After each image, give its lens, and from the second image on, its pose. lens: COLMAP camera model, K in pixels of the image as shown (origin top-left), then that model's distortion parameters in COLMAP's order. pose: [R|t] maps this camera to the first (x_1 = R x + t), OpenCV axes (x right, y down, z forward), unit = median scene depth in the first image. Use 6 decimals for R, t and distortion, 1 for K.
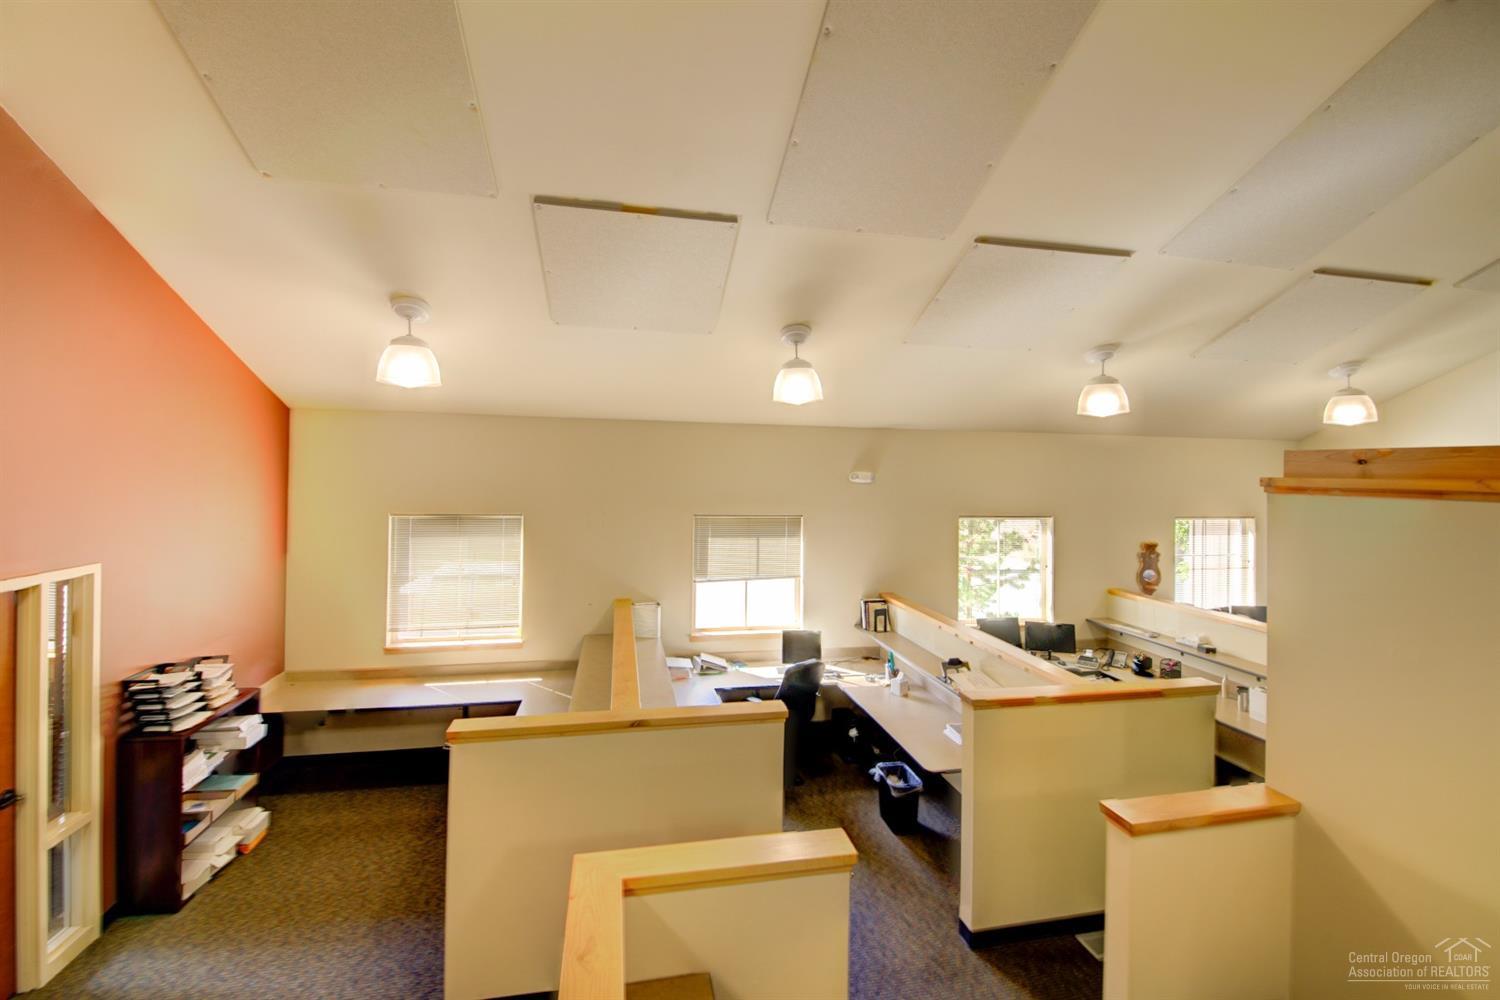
lens RADIAL K [[620.3, 0, 748.9], [0, 620.3, 475.0], [0, 0, 1]] dist [0.001290, 0.000028]
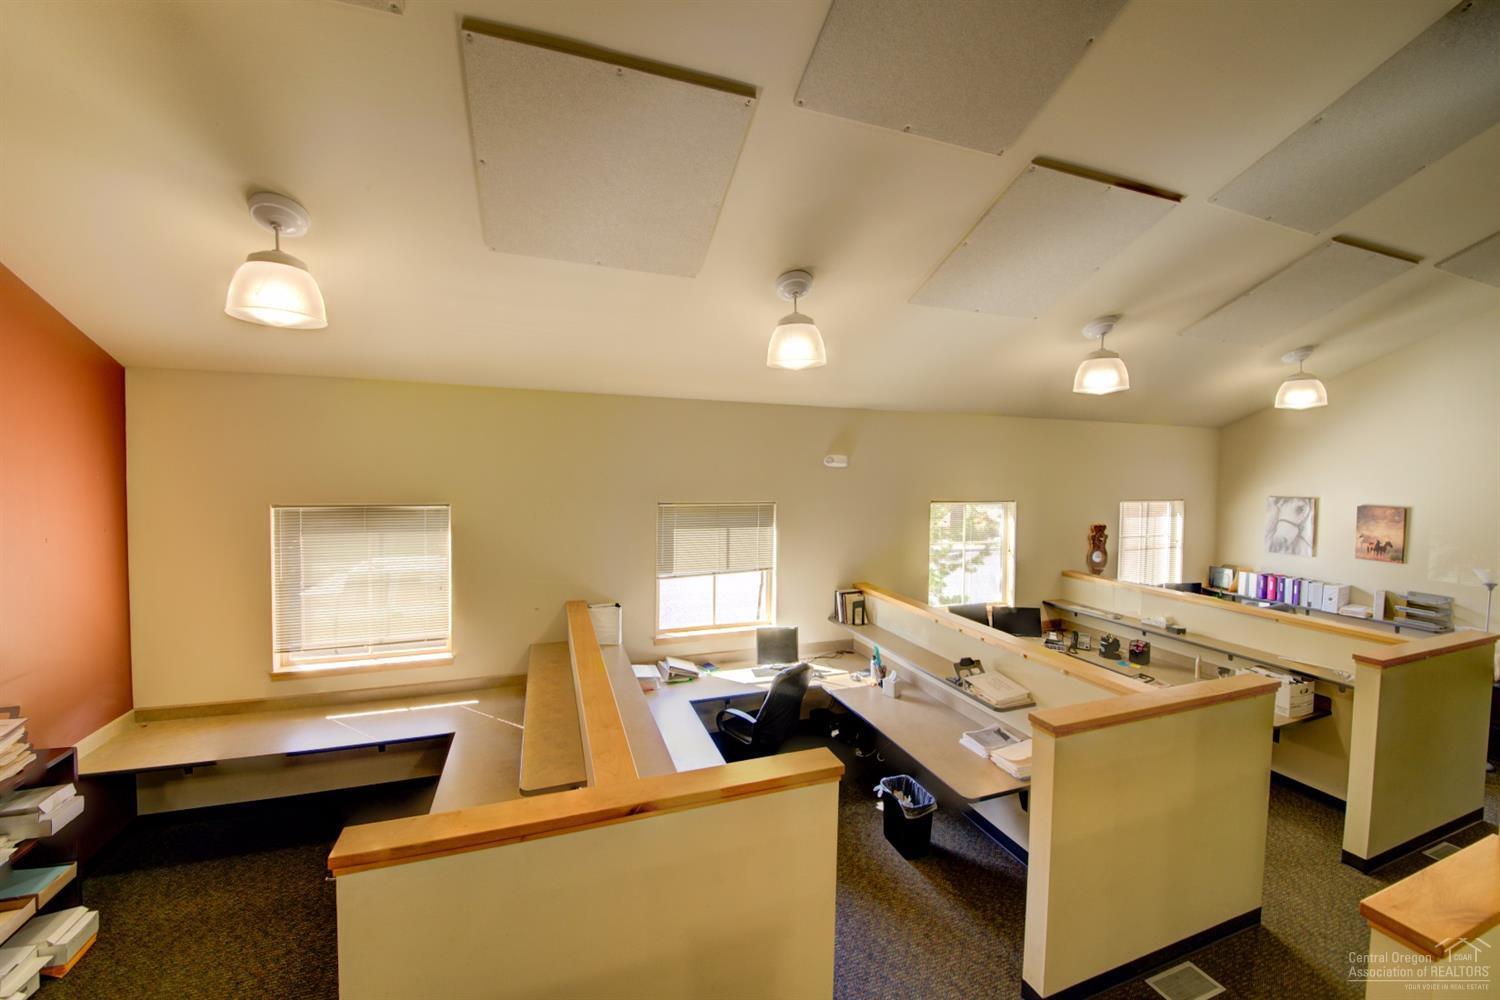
lens RADIAL K [[556.6, 0, 745.9], [0, 556.6, 489.1], [0, 0, 1]] dist [-0.002370, -0.005385]
pose [[0.990293, -0.007714, 0.138784, -0.080706], [0.002917, 0.999392, 0.034734, 0.019403], [-0.138967, -0.033992, 0.989713, 0.220796]]
